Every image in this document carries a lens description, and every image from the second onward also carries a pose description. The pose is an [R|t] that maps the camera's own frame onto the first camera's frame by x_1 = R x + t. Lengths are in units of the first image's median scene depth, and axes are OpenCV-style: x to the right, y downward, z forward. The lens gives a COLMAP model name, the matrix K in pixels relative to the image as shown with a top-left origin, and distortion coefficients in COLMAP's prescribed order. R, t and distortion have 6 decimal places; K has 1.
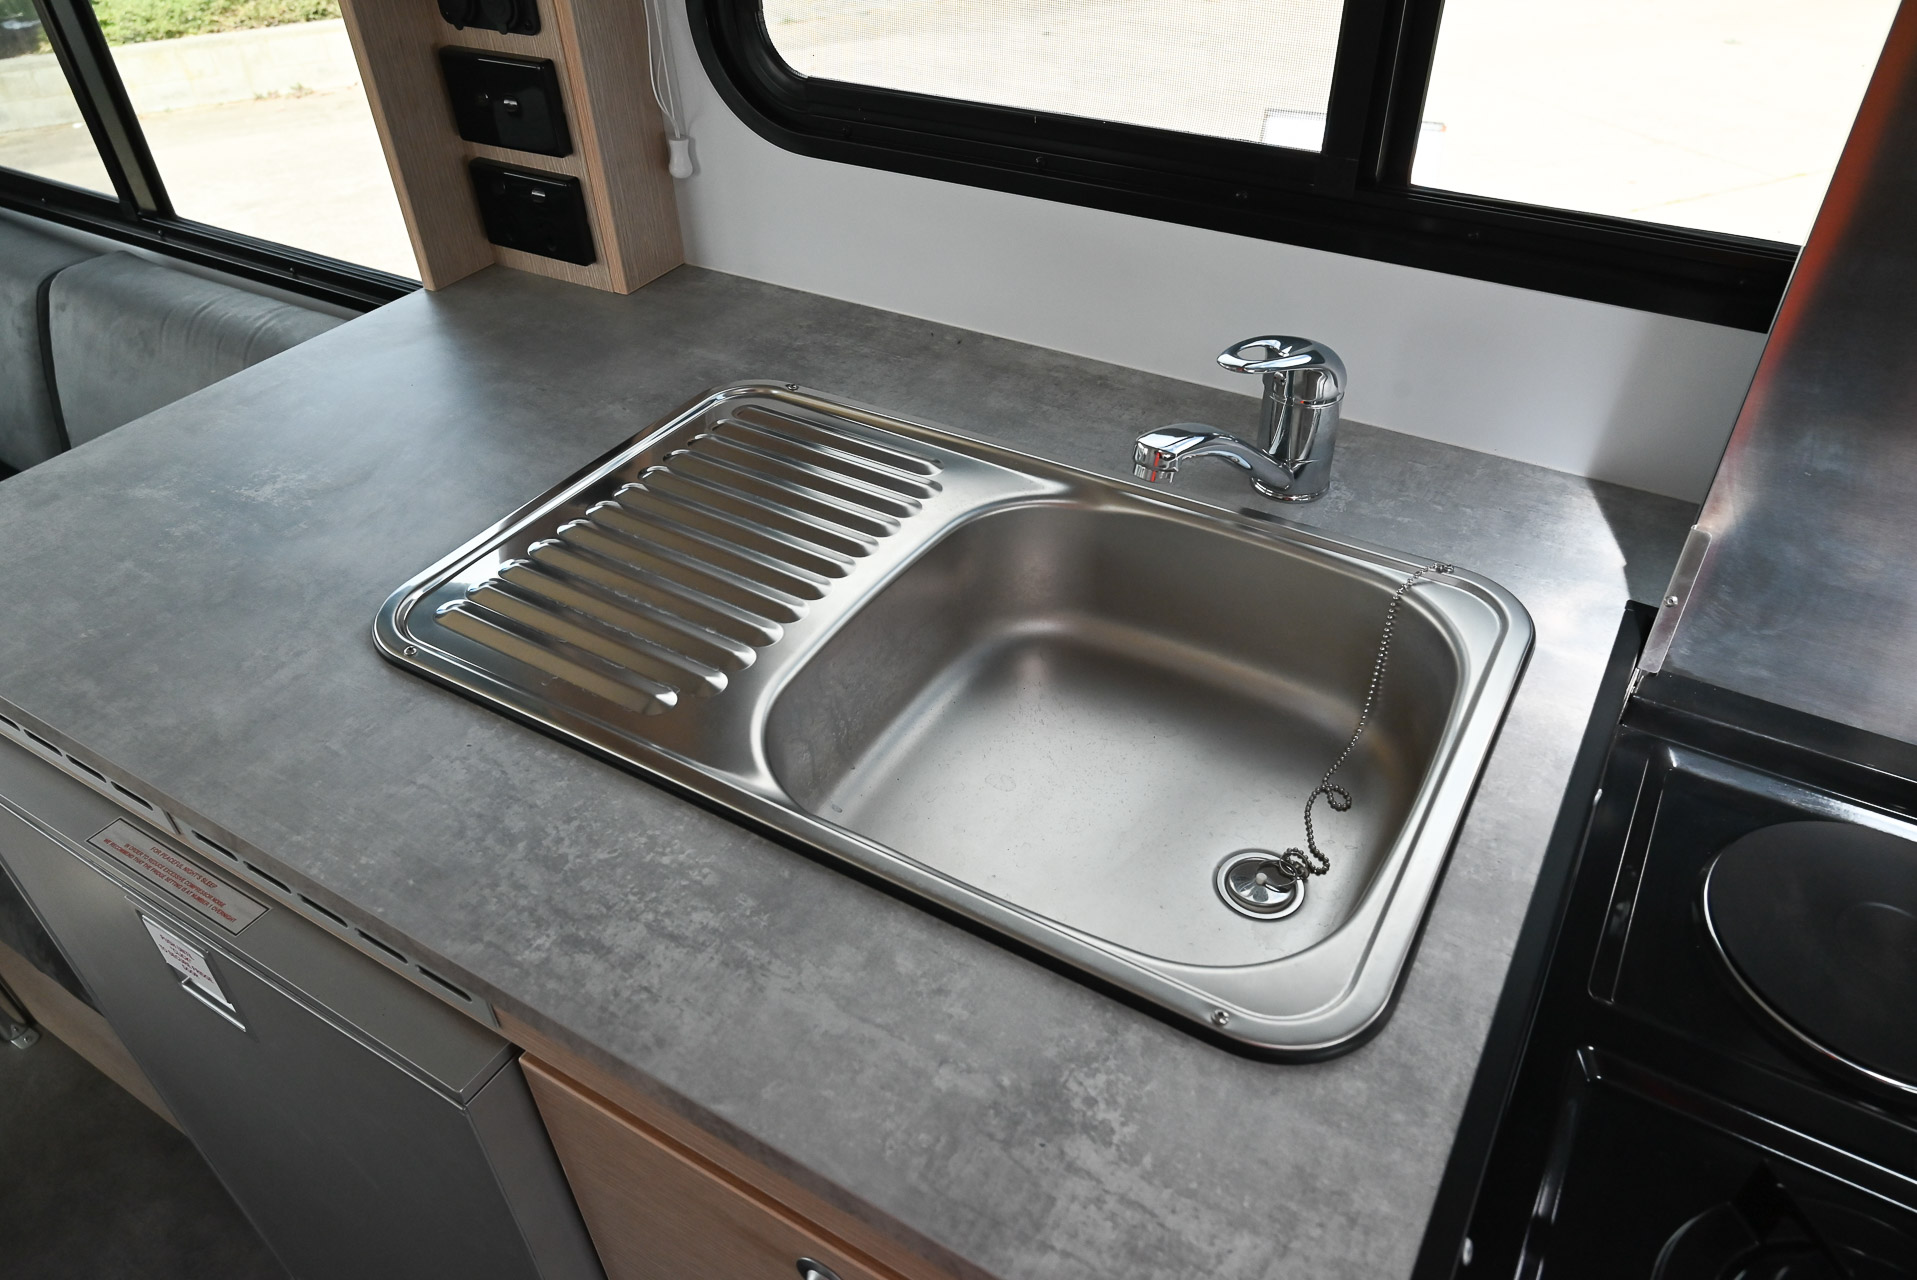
lens RADIAL K [[1293.2, 0, 958.5], [0, 1293.2, 640.0], [0, 0, 1]] dist [-0.008666, 0.000131]
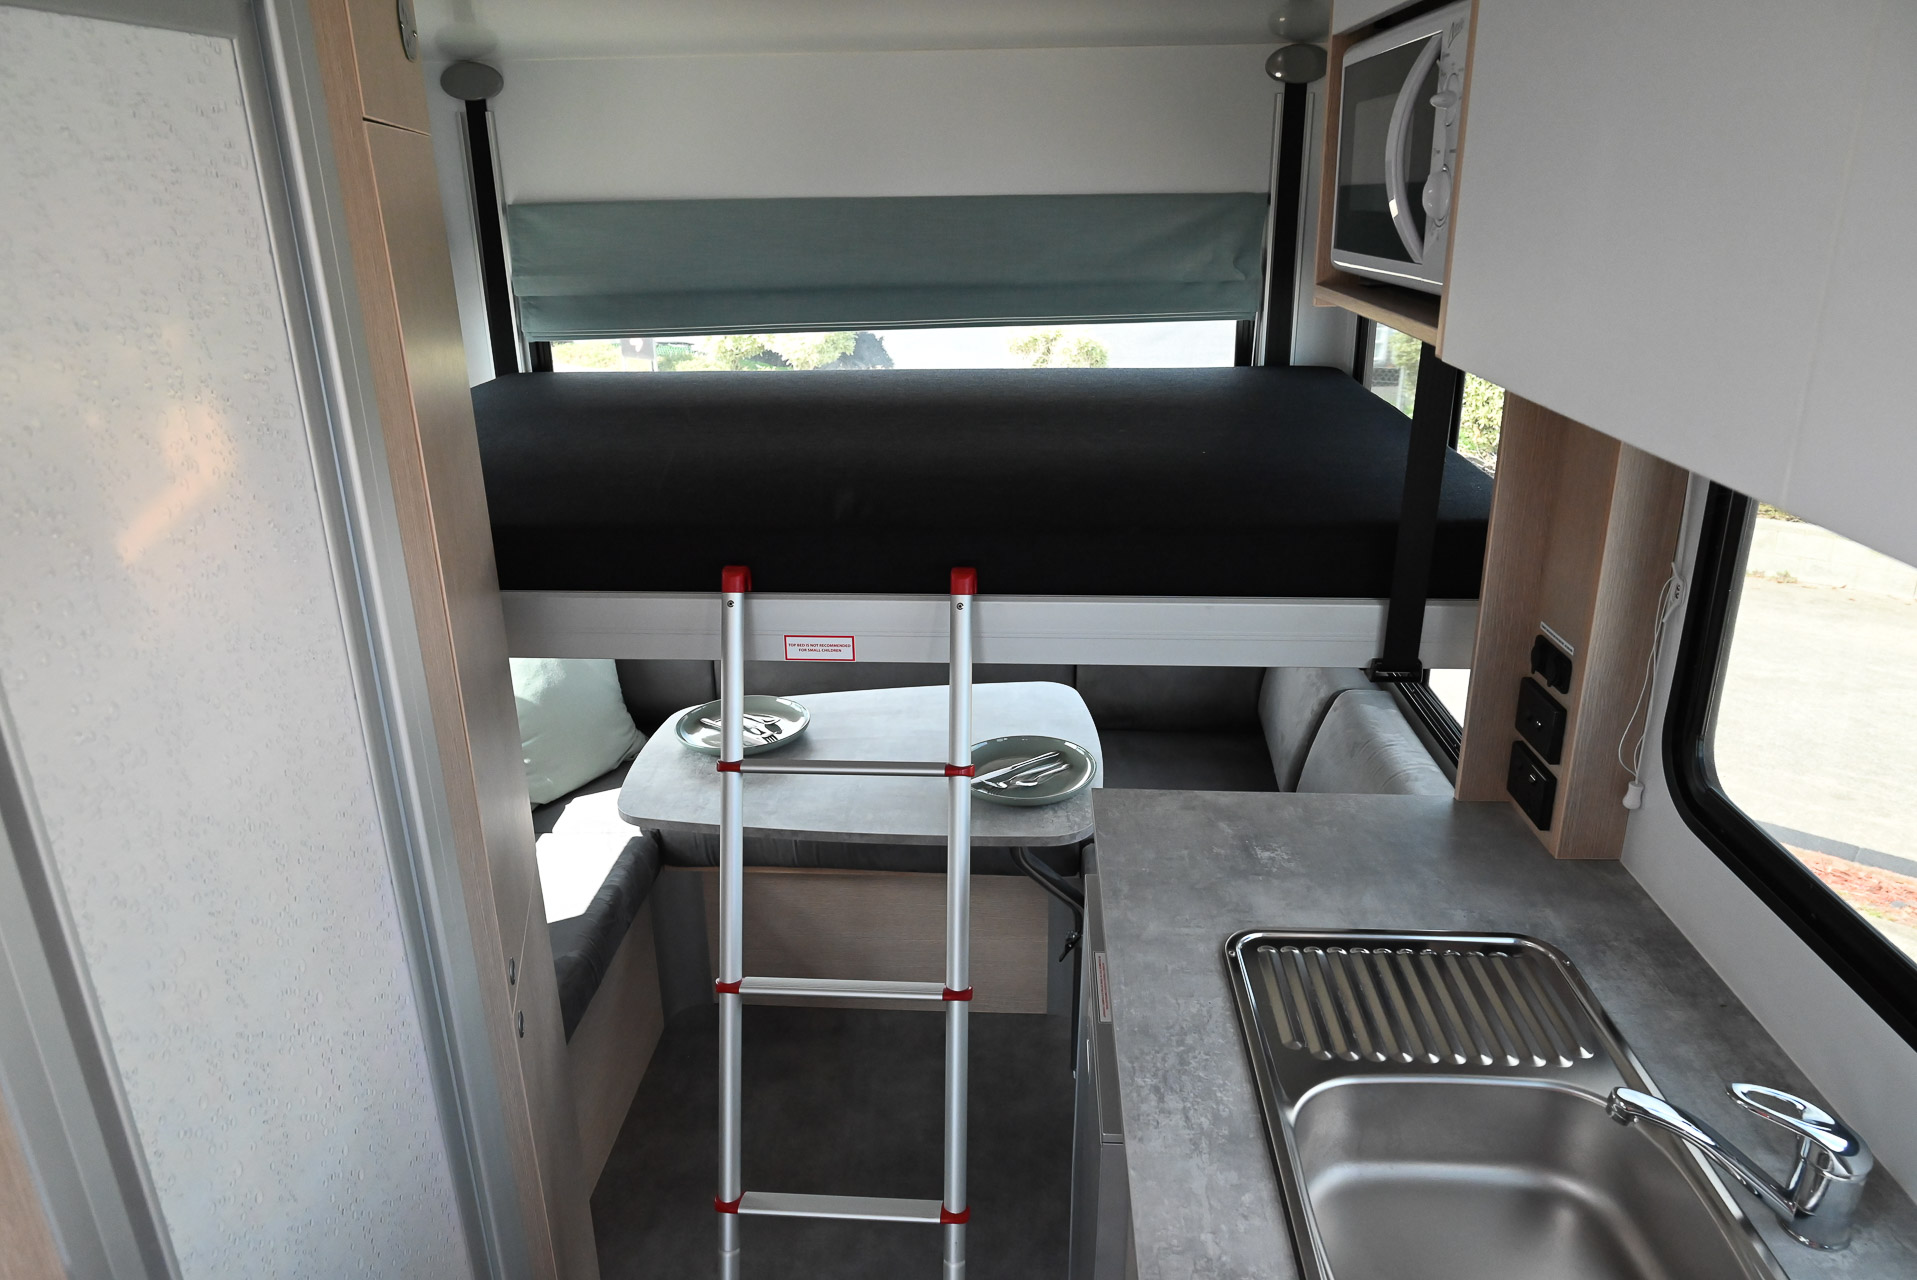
lens RADIAL K [[1272.4, 0, 958.5], [0, 1272.4, 640.0], [0, 0, 1]] dist [-0.009824, 0.002120]
pose [[0.462834, 0.316840, -0.827887, 0.592687], [-0.554049, 0.832437, 0.008838, -0.124765], [0.691964, 0.454600, 0.560825, -0.417377]]
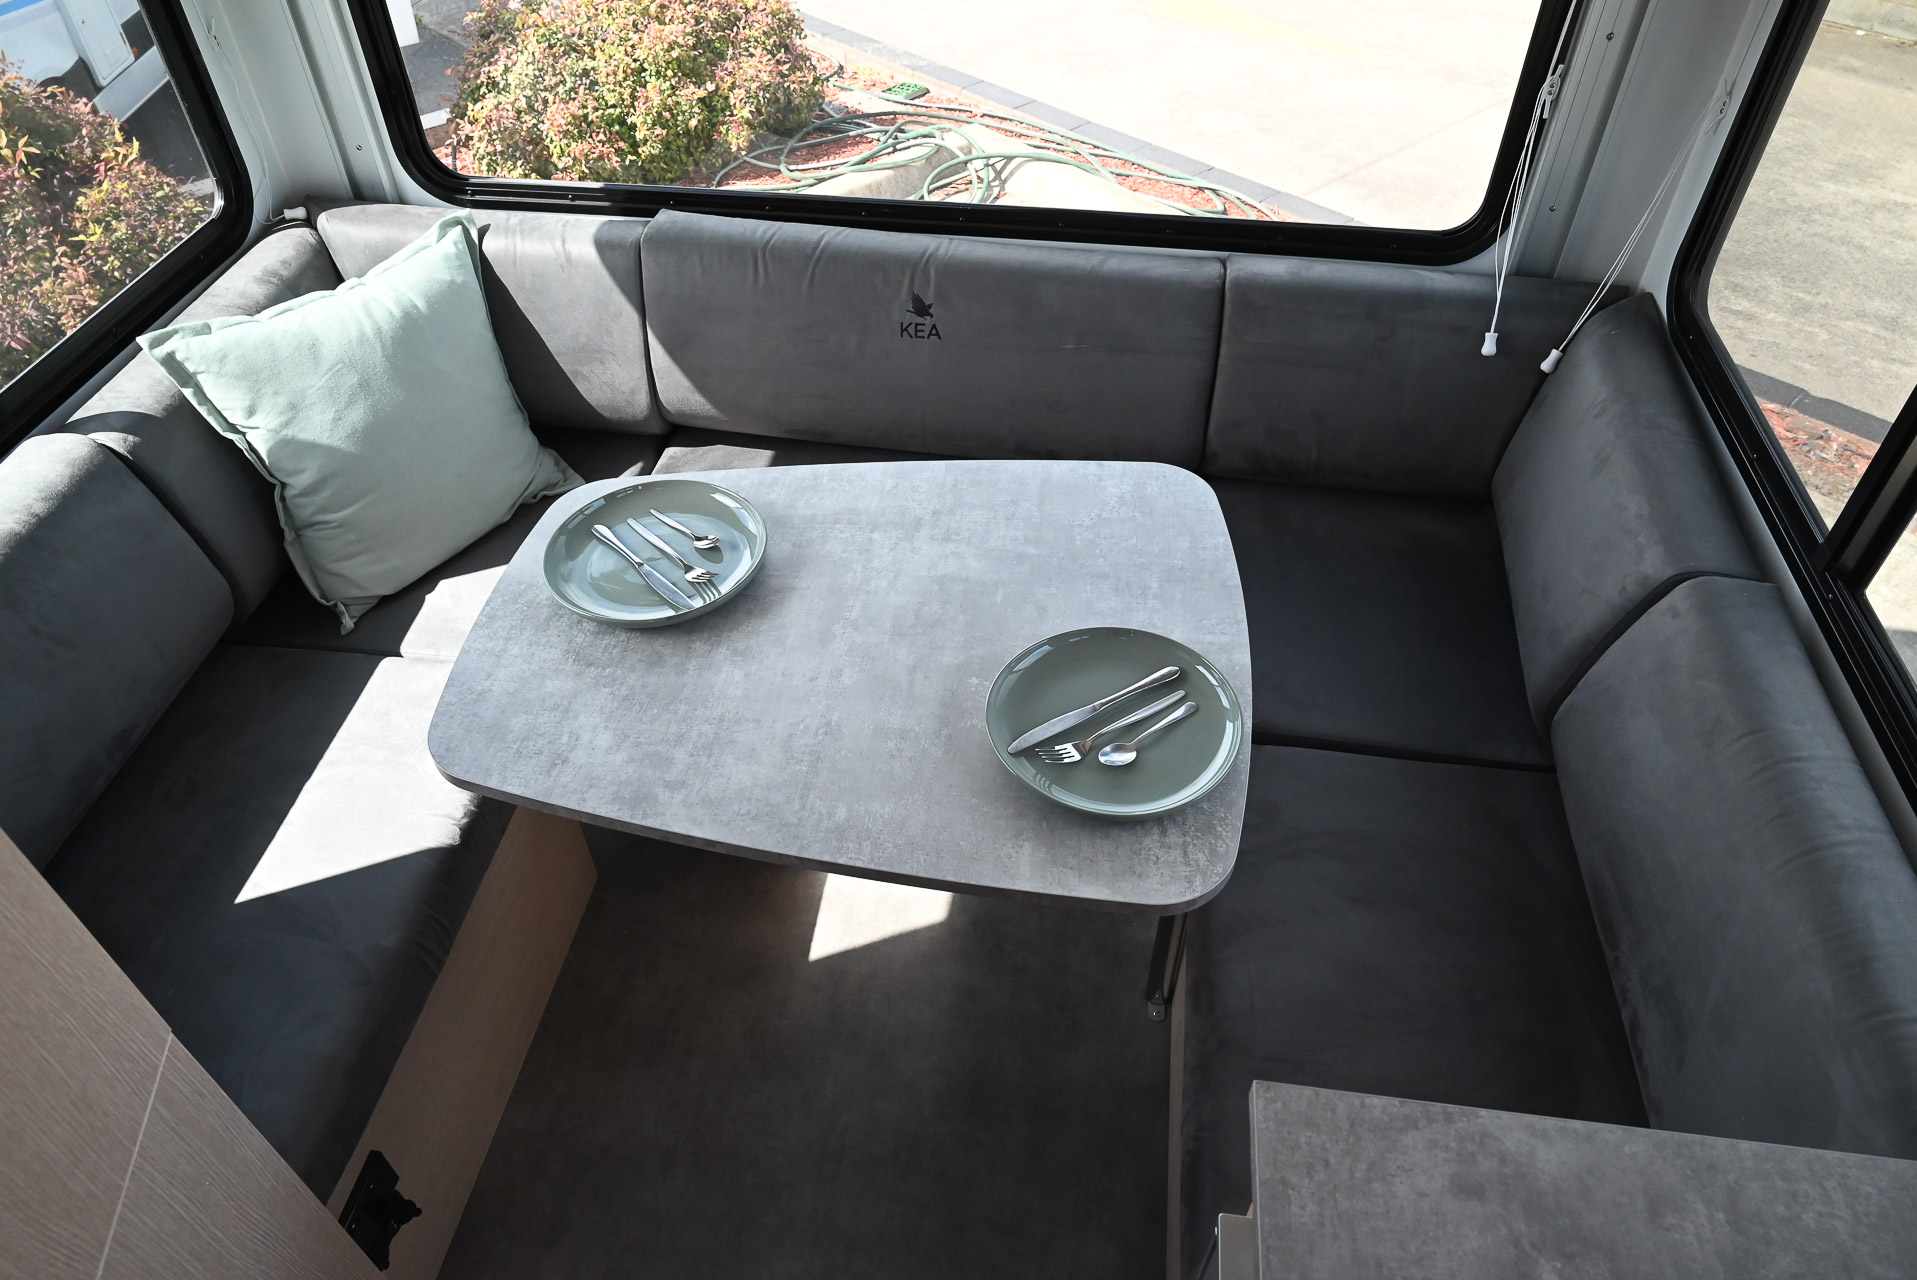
lens RADIAL K [[1293.2, 0, 958.5], [0, 1293.2, 640.0], [0, 0, 1]] dist [-0.008666, 0.000131]
pose [[0.393986, 0.653301, -0.646508, -0.443295], [-0.582459, 0.721595, 0.374222, -0.447754], [0.710997, 0.229127, 0.664819, 0.036682]]
